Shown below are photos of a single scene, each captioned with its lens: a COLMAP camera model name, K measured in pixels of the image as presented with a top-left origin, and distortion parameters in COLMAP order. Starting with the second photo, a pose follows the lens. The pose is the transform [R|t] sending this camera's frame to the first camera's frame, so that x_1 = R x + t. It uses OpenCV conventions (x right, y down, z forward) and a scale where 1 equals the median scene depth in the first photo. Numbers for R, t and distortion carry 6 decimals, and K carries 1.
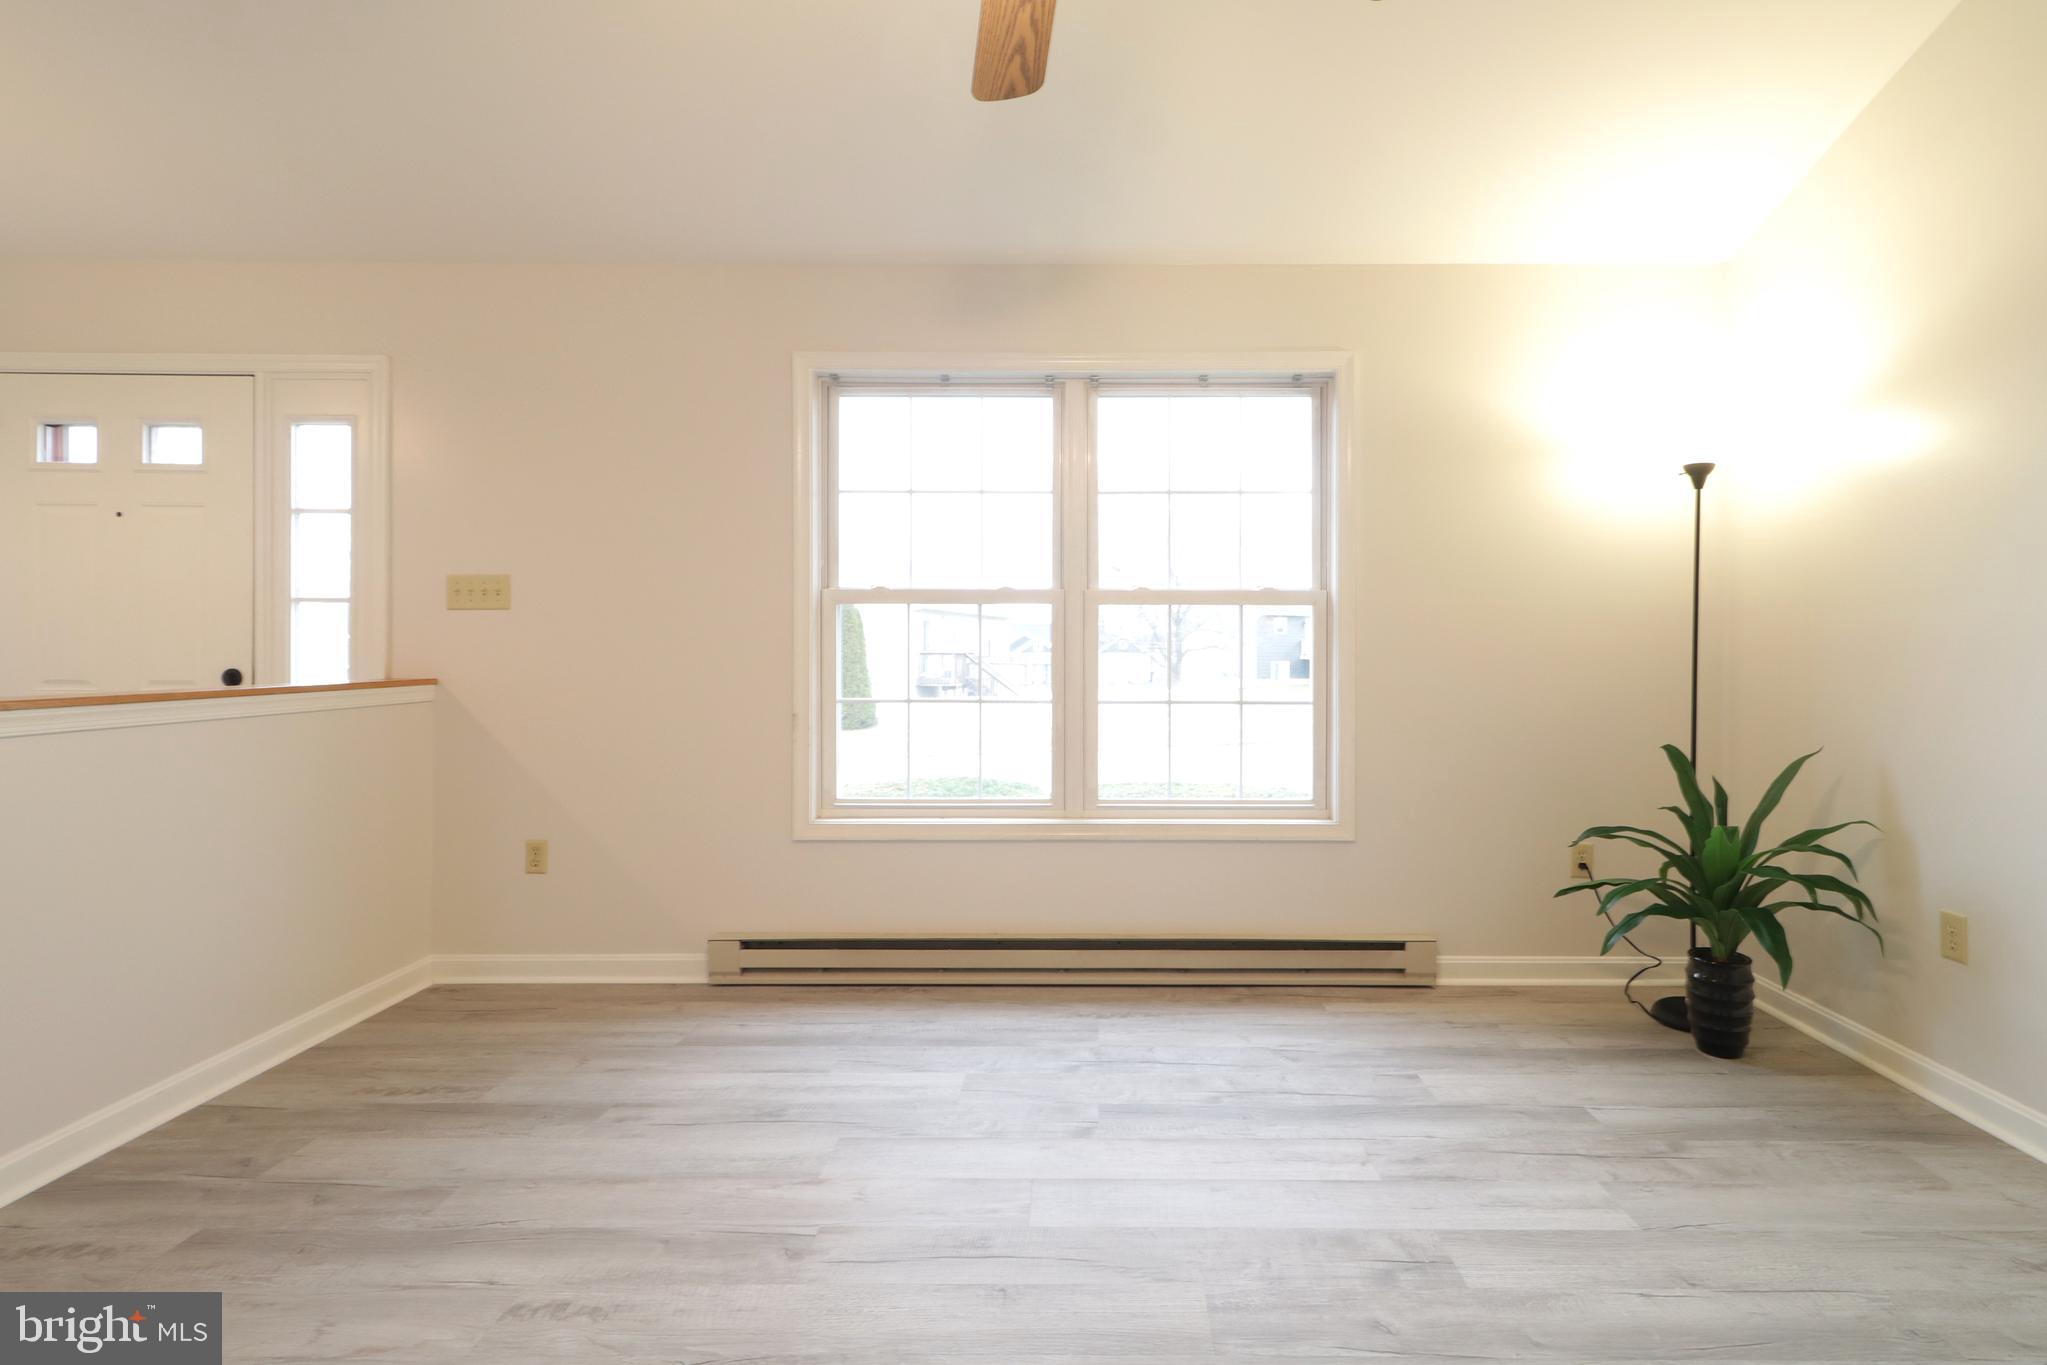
lens RADIAL K [[1006.3, 0, 1092.0], [0, 1006.3, 651.7], [0, 0, 1]] dist [0.006128, 0.000453]
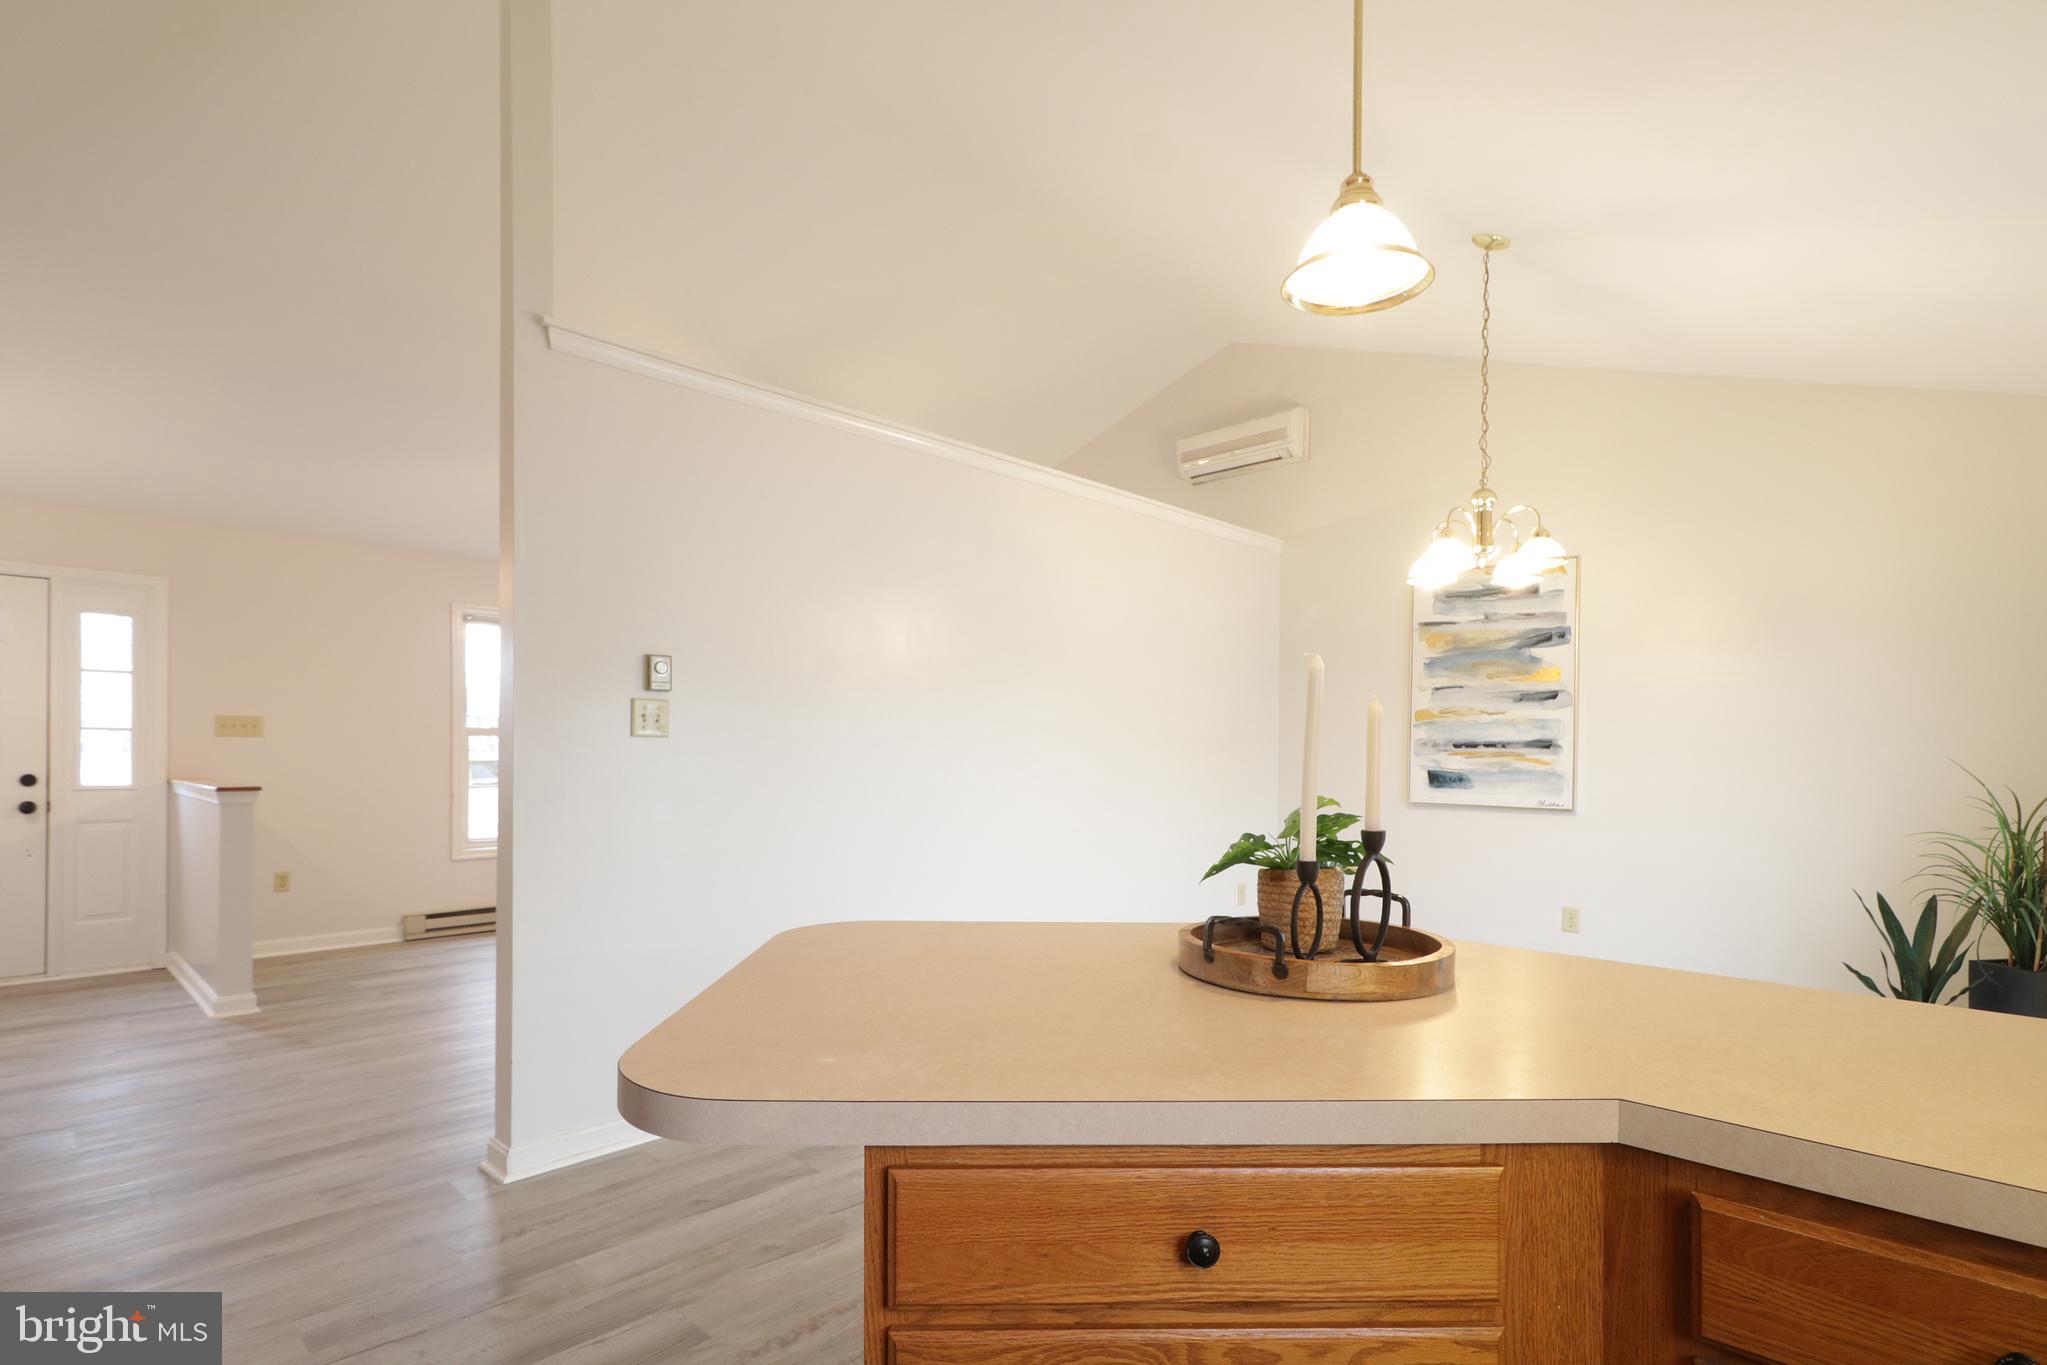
lens RADIAL K [[1021.3, 0, 1052.7], [0, 1021.3, 753.8], [0, 0, 1]] dist [0.007132, 0.000717]
pose [[0.686825, 0.000946, 0.726822, -0.960643], [-0.003184, 0.999993, 0.001708, -0.021436], [-0.726816, -0.003487, 0.686824, -1.195669]]
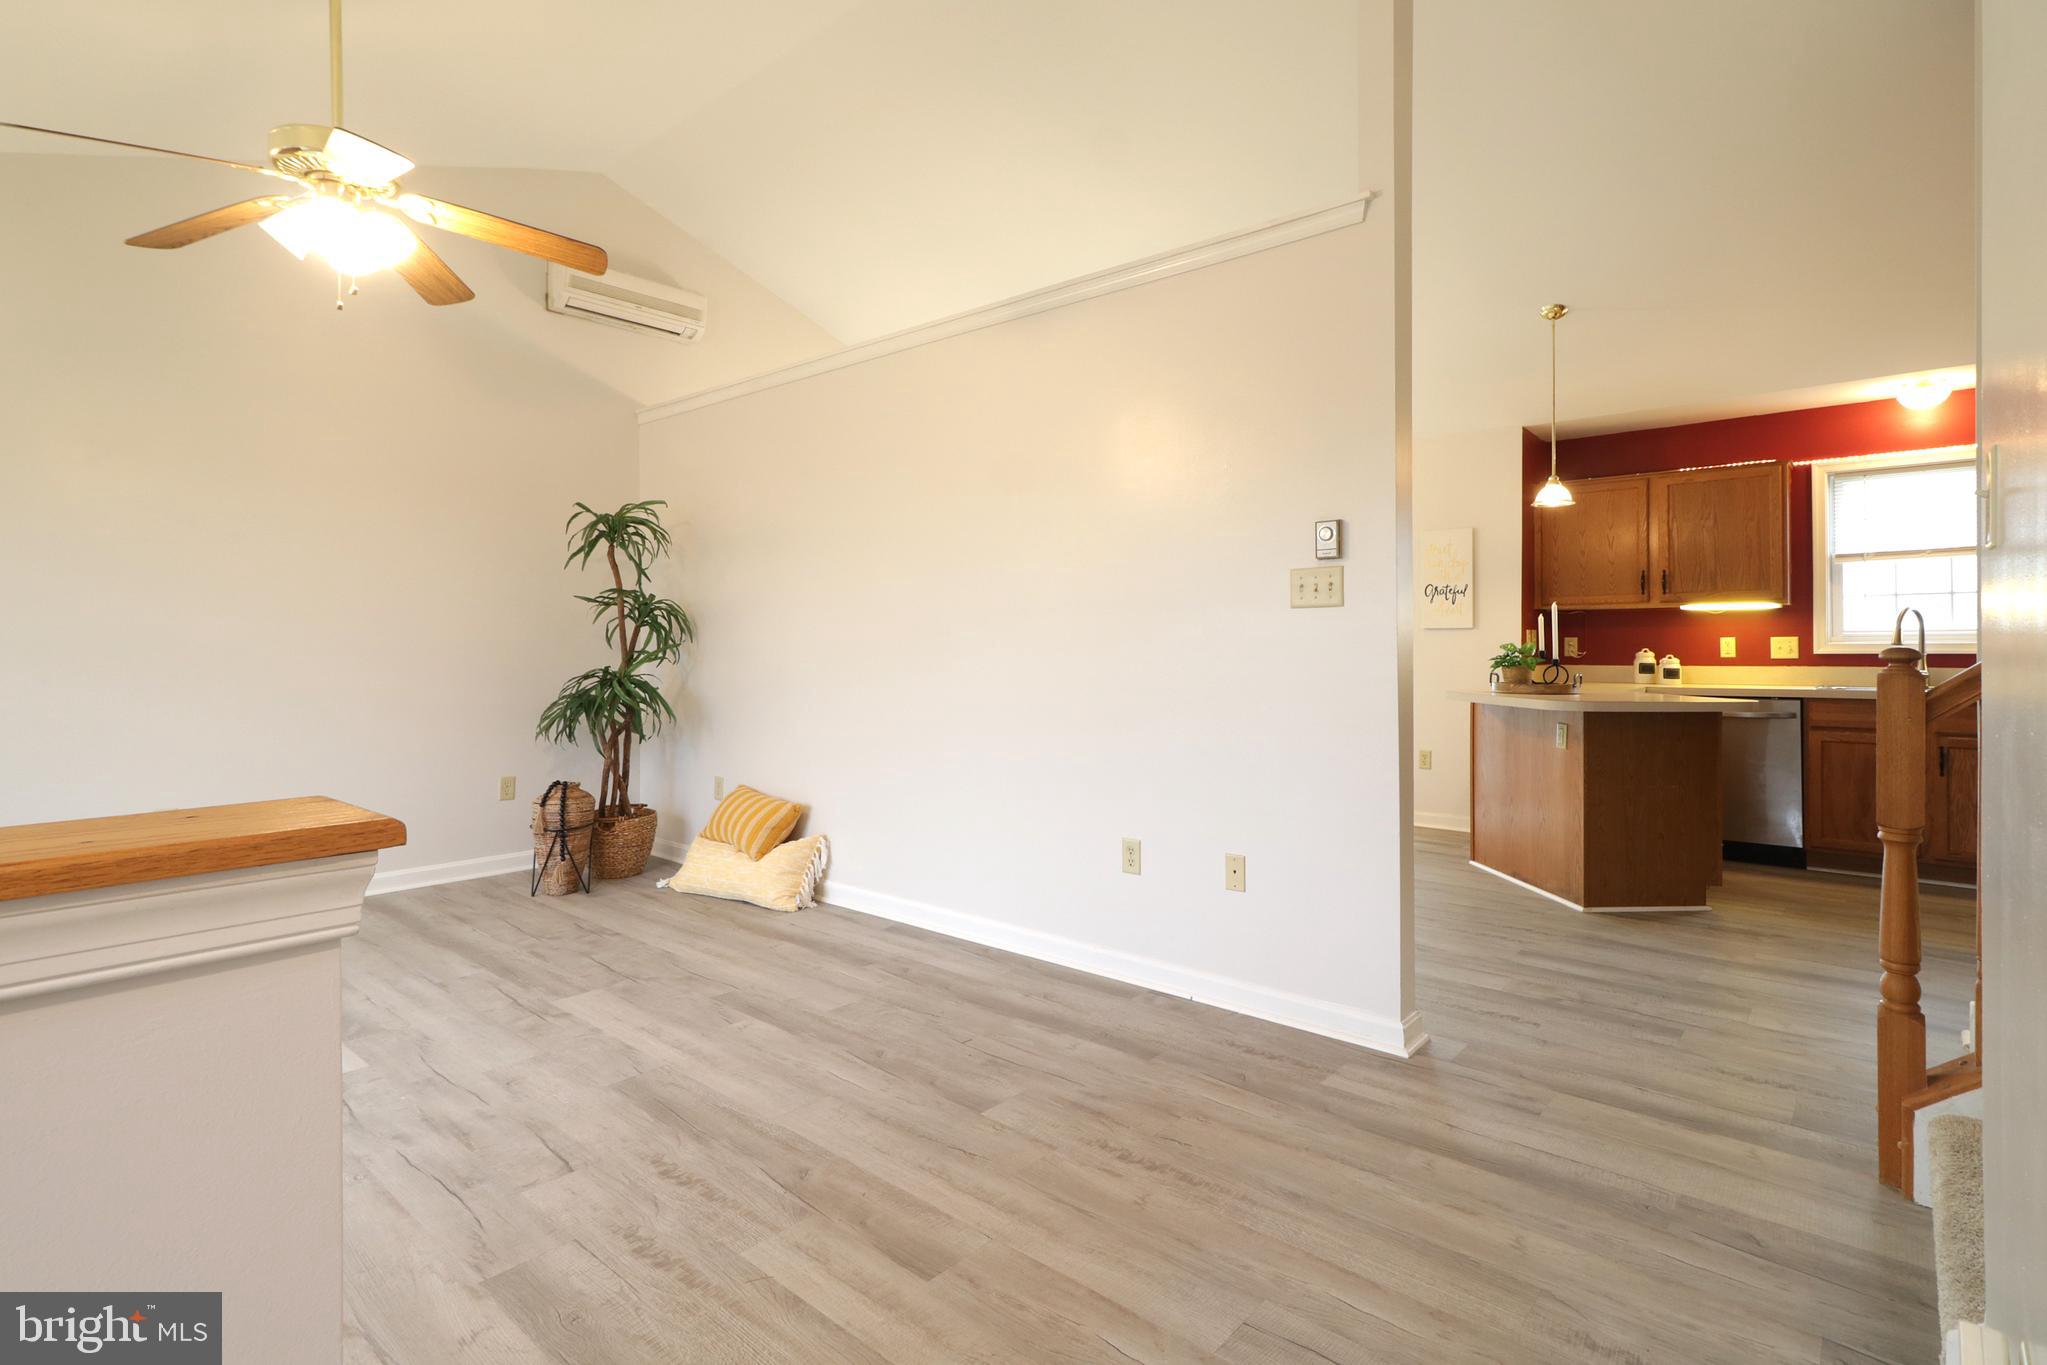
lens RADIAL K [[998.0, 0, 1016.5], [0, 998.0, 639.3], [0, 0, 1]] dist [0.005000, 0.000446]
pose [[-0.753398, 0.003465, 0.657556, -0.956548], [0.002462, 0.999994, -0.002449, -0.005150], [-0.657560, -0.000226, -0.753402, 0.664522]]
